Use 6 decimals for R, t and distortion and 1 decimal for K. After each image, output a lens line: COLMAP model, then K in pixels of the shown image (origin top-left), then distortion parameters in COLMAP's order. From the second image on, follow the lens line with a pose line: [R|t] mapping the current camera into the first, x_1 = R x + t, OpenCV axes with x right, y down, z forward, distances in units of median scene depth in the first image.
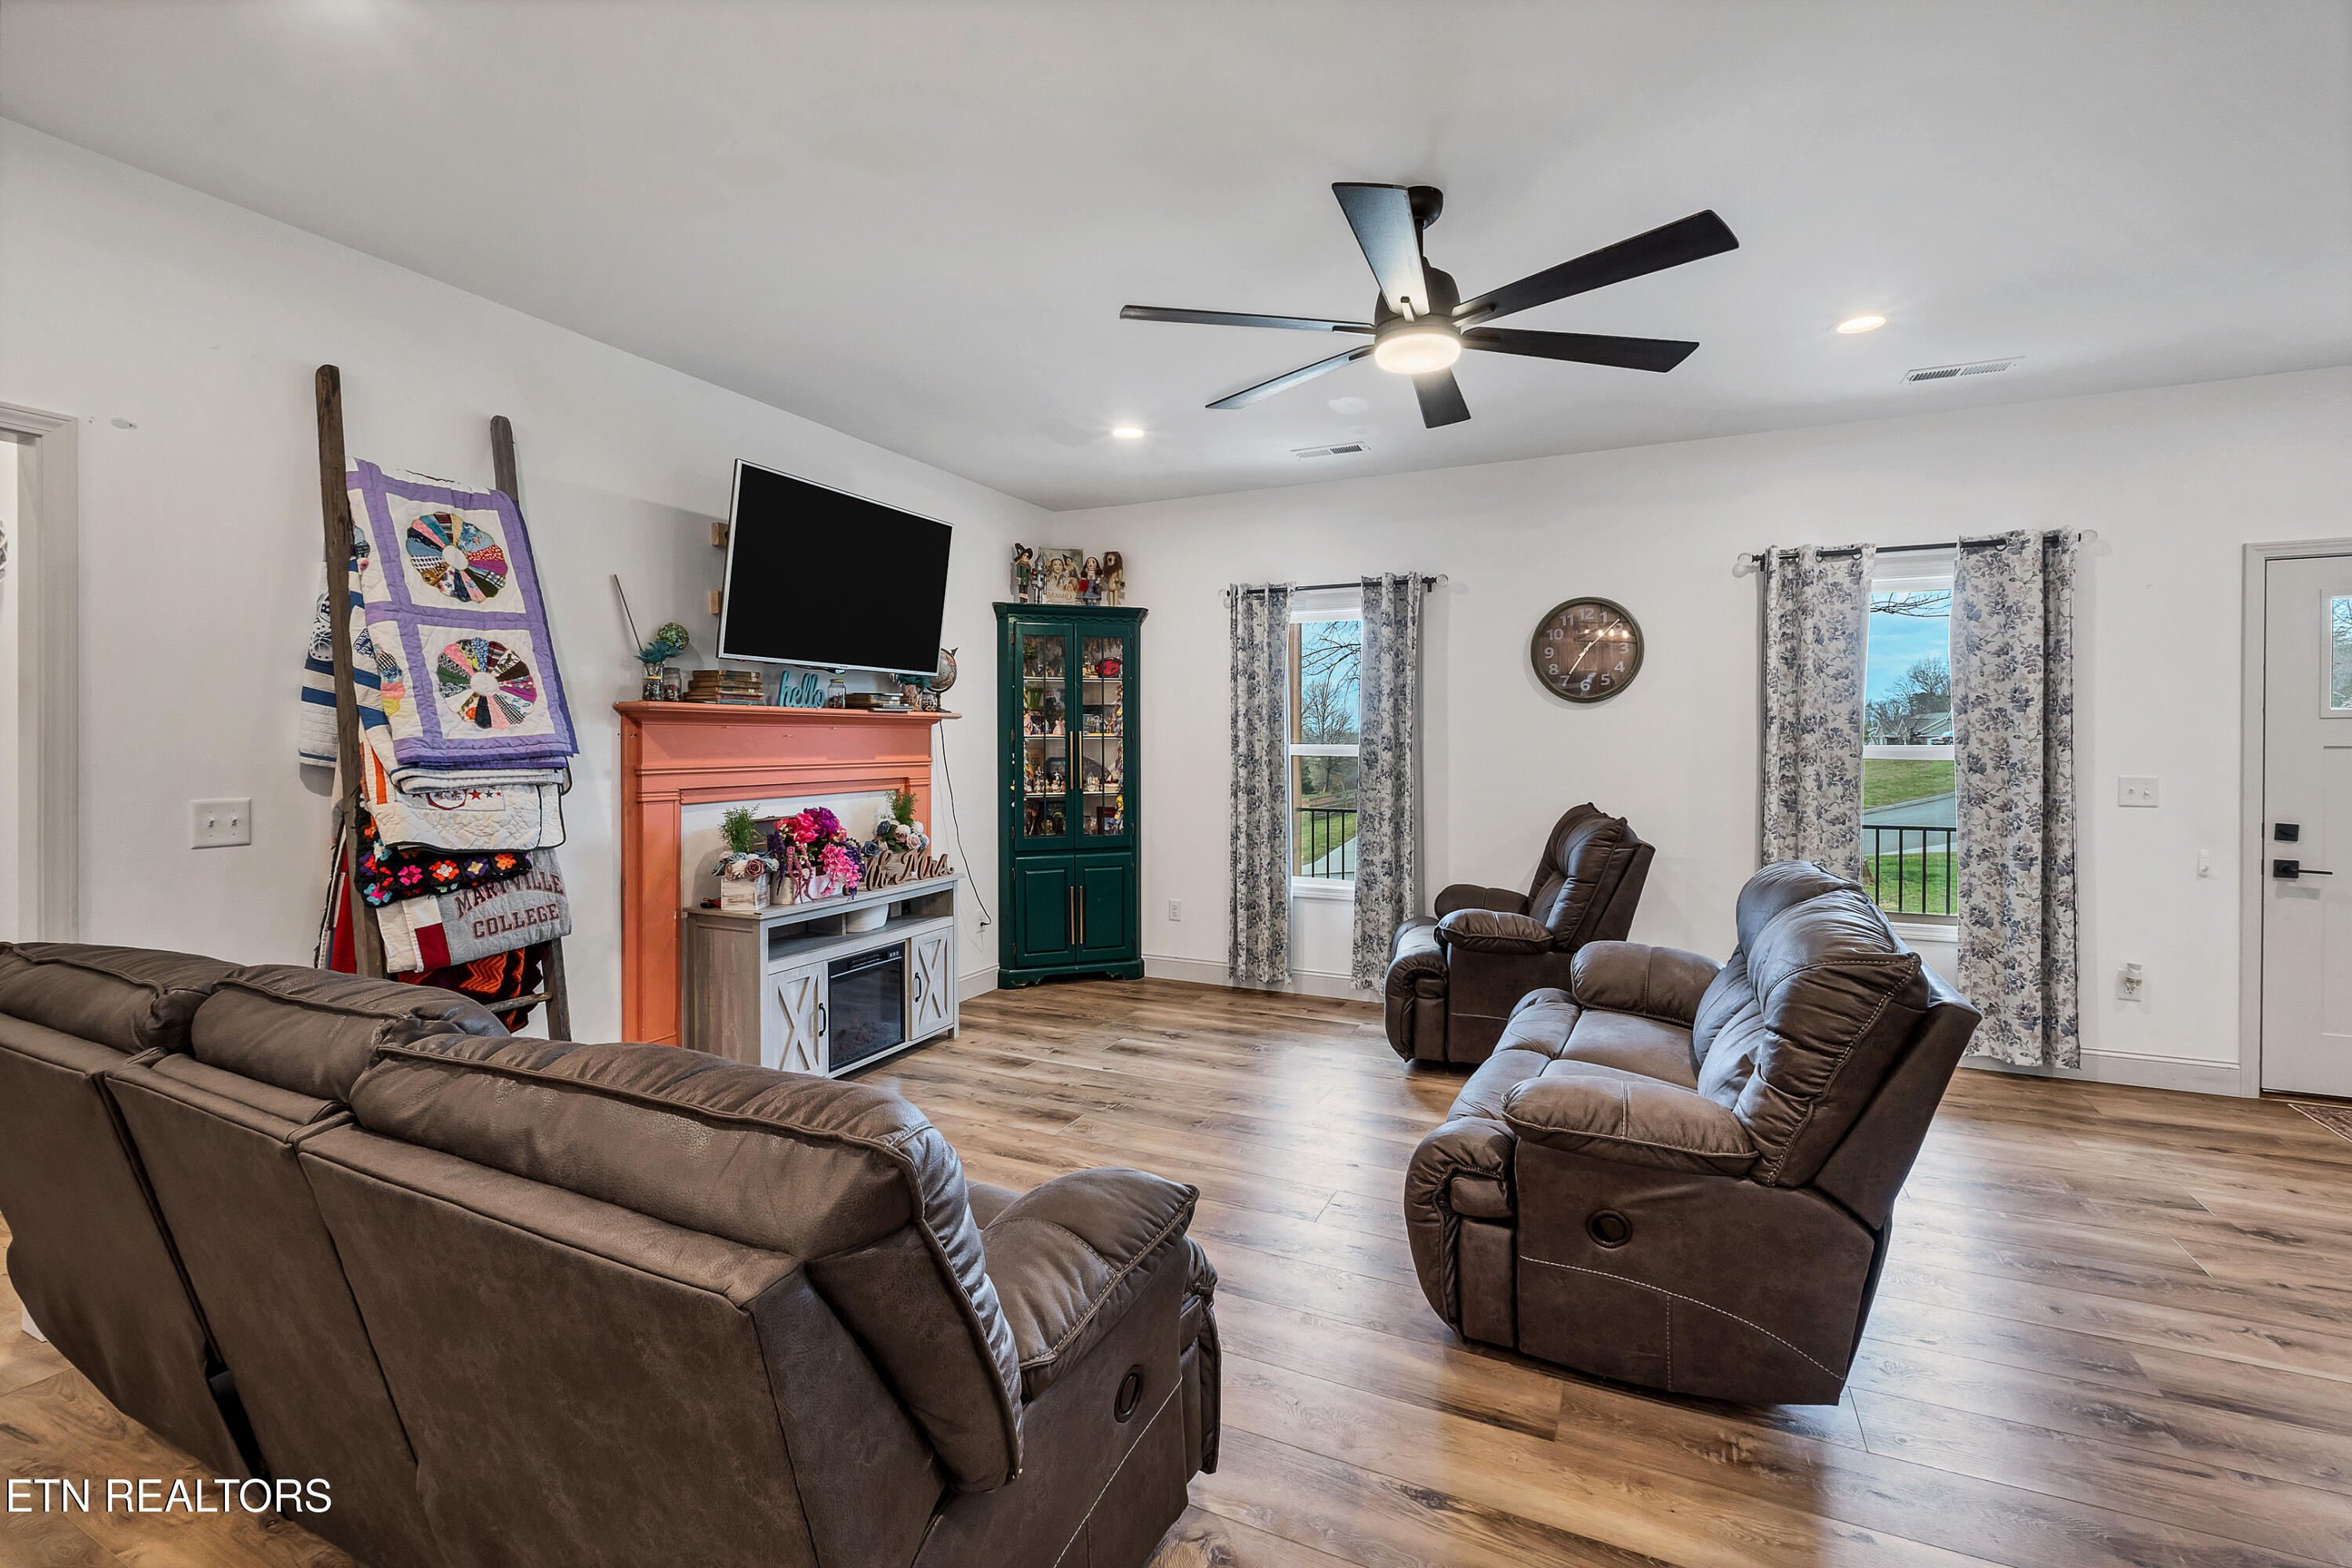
lens RADIAL K [[1055.1, 0, 1228.2], [0, 1055.1, 746.0], [0, 0, 1]] dist [-0.008886, -0.000678]
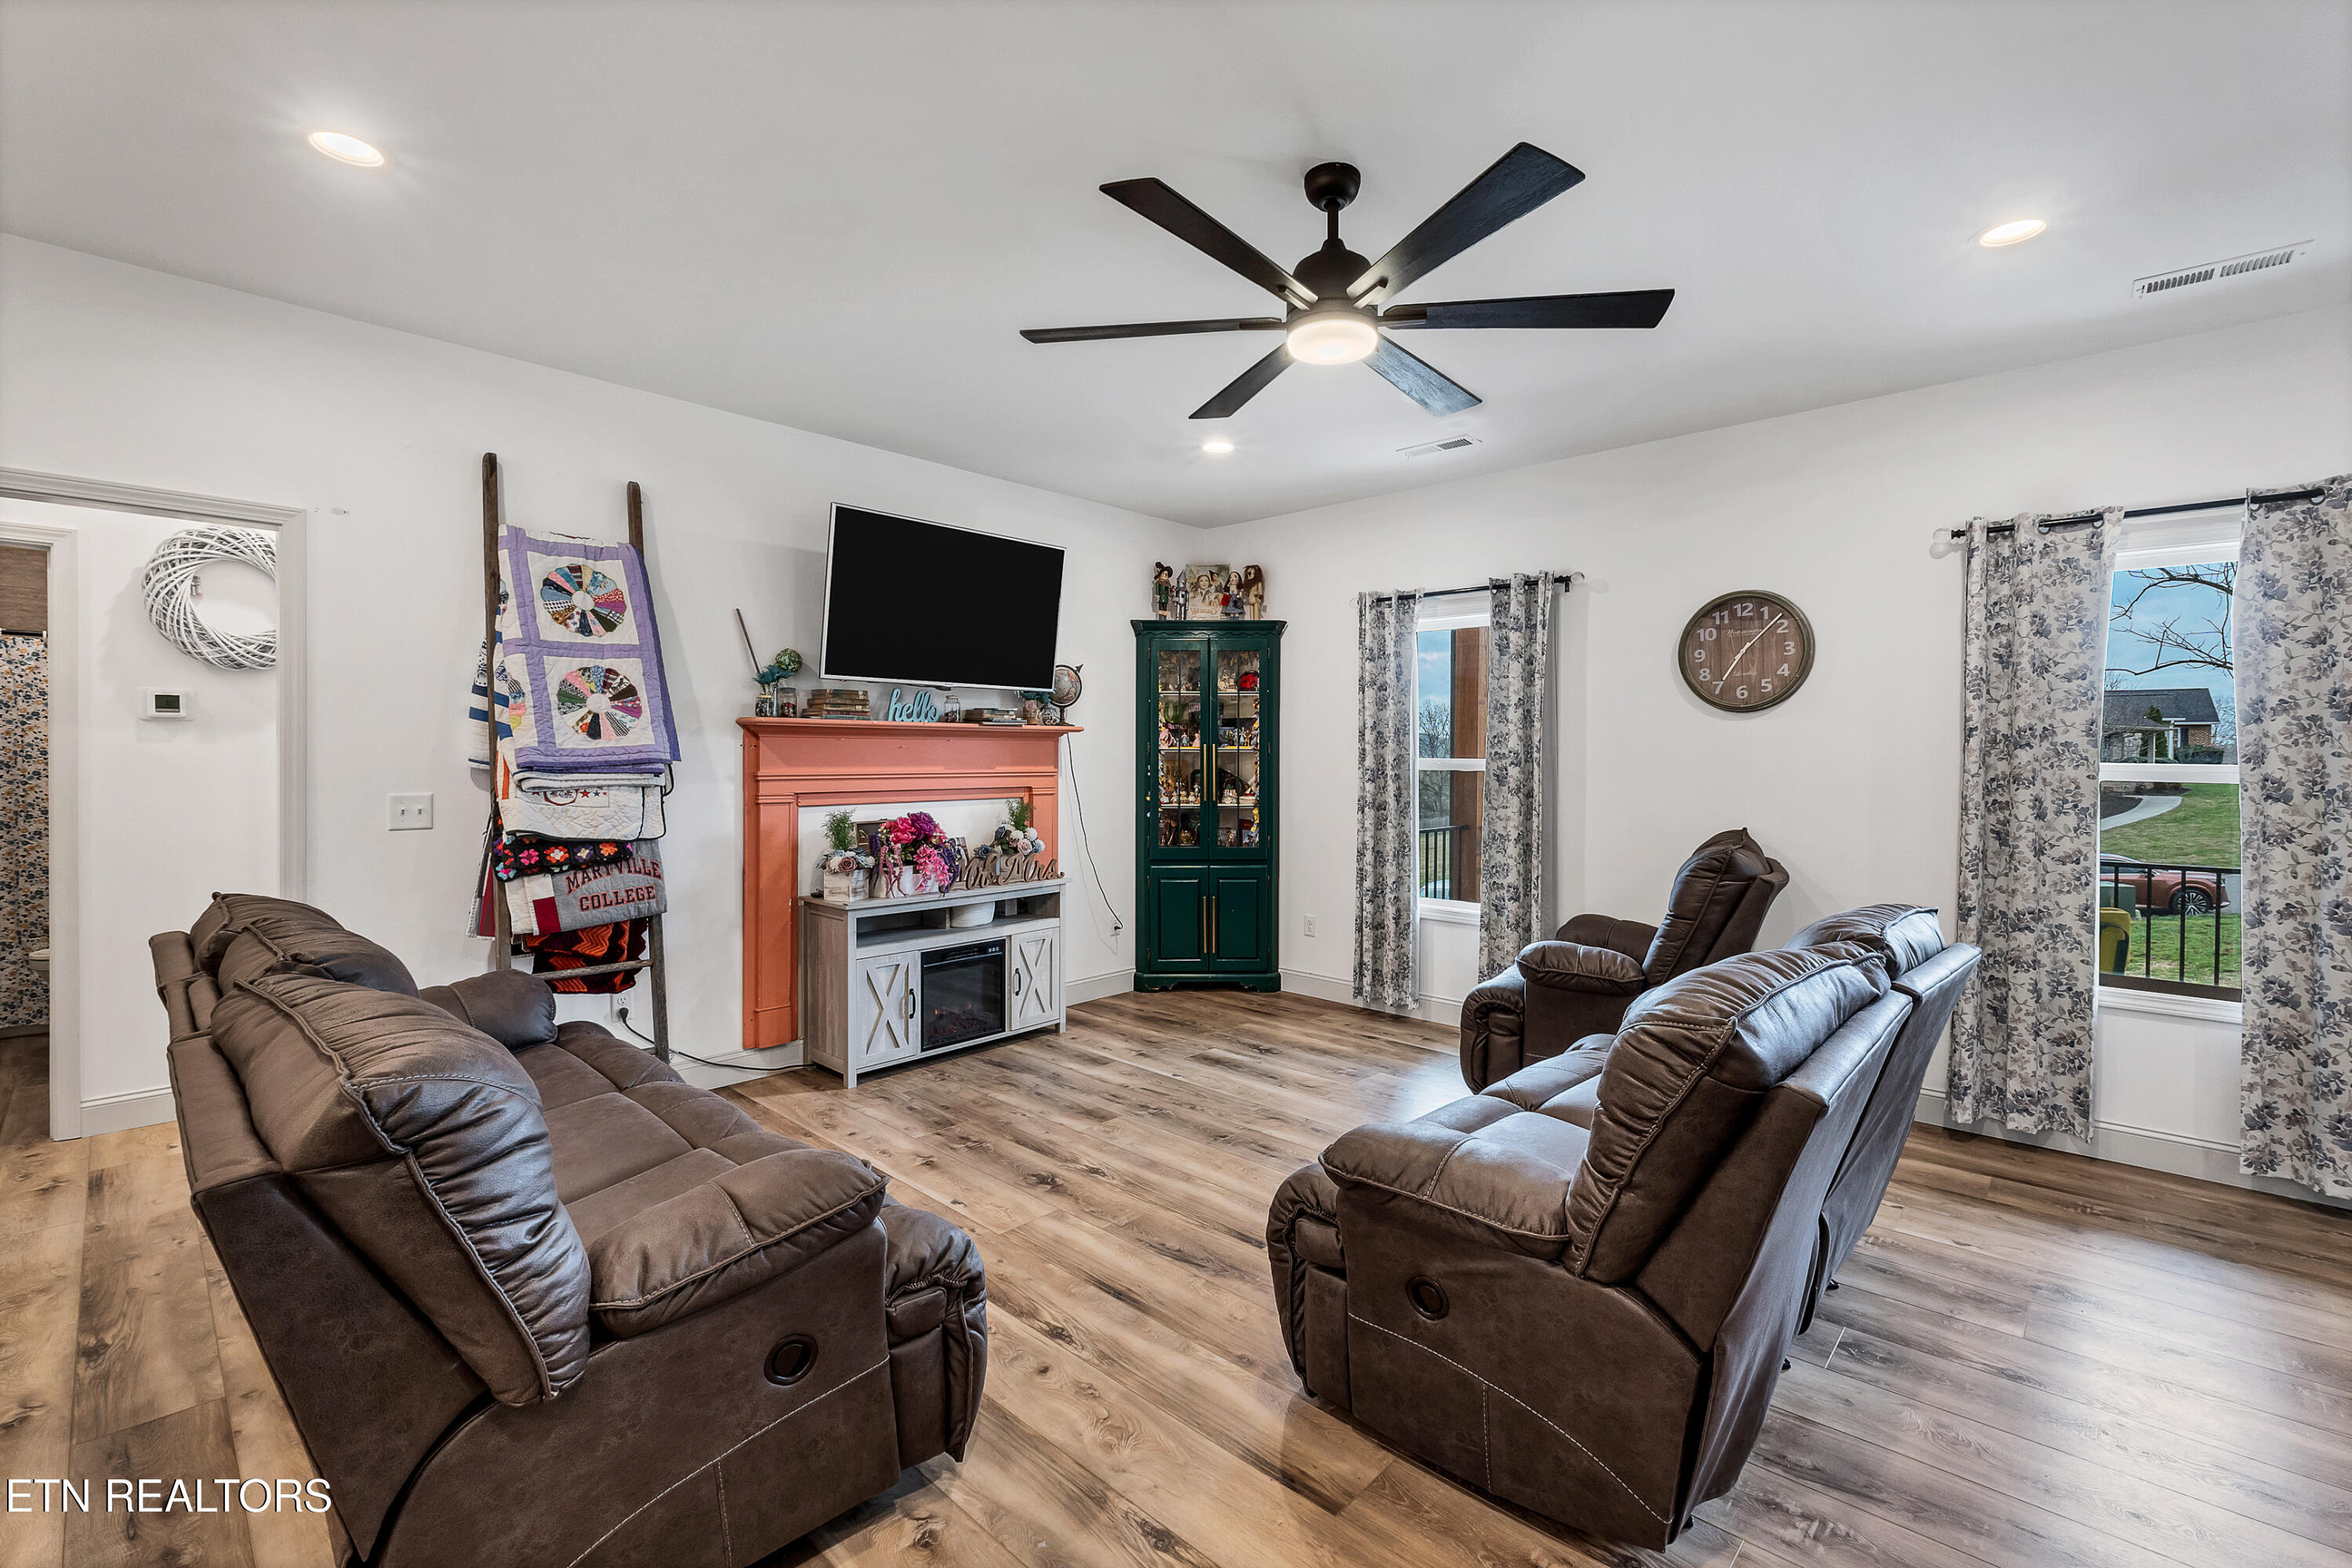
lens RADIAL K [[1055.1, 0, 1193.4], [0, 1055.1, 764.5], [0, 0, 1]] dist [-0.008886, -0.000678]
pose [[0.946576, 0.008785, -0.322362, 0.228860], [-0.007263, 0.999956, 0.005923, -0.000092], [0.322400, -0.003266, 0.946598, 0.043403]]
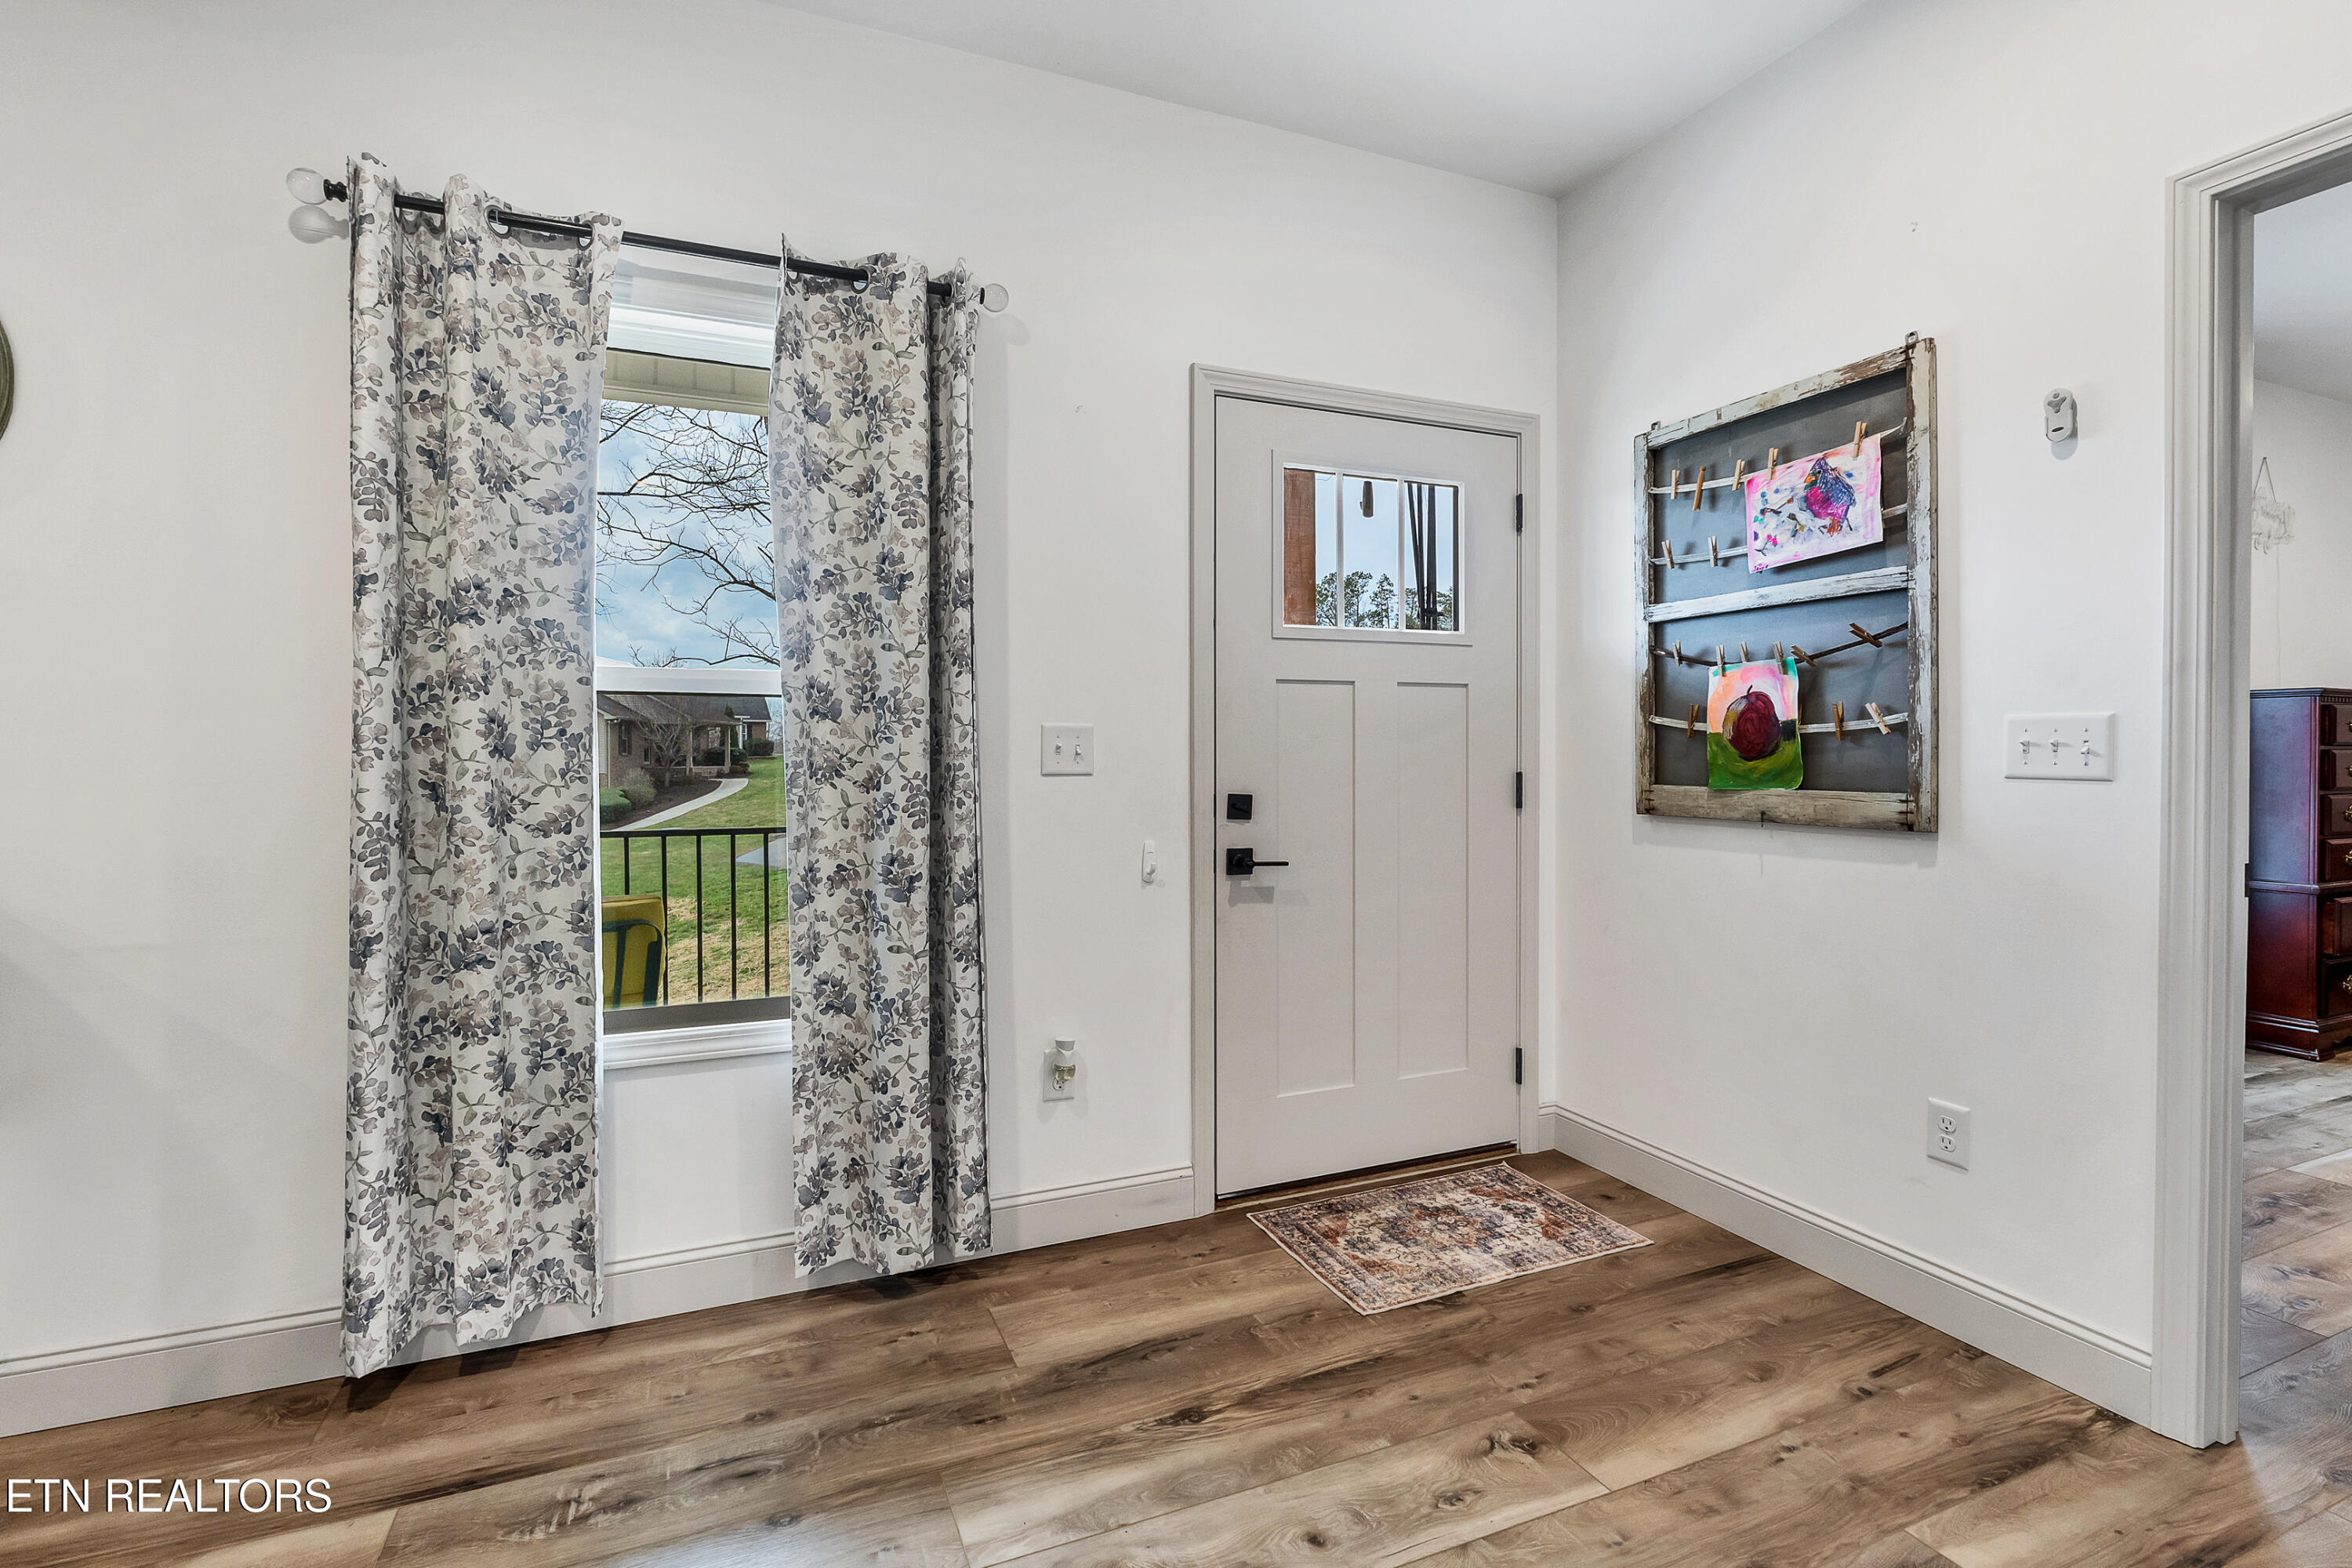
lens RADIAL K [[1086.0, 0, 1196.1], [0, 1086.0, 757.8], [0, 0, 1]] dist [-0.003093, -0.000463]
pose [[0.682331, -0.009041, 0.730988, 0.468565], [0.007537, 0.999957, 0.005333, 0.045503], [-0.731005, 0.001871, 0.682370, 0.526697]]
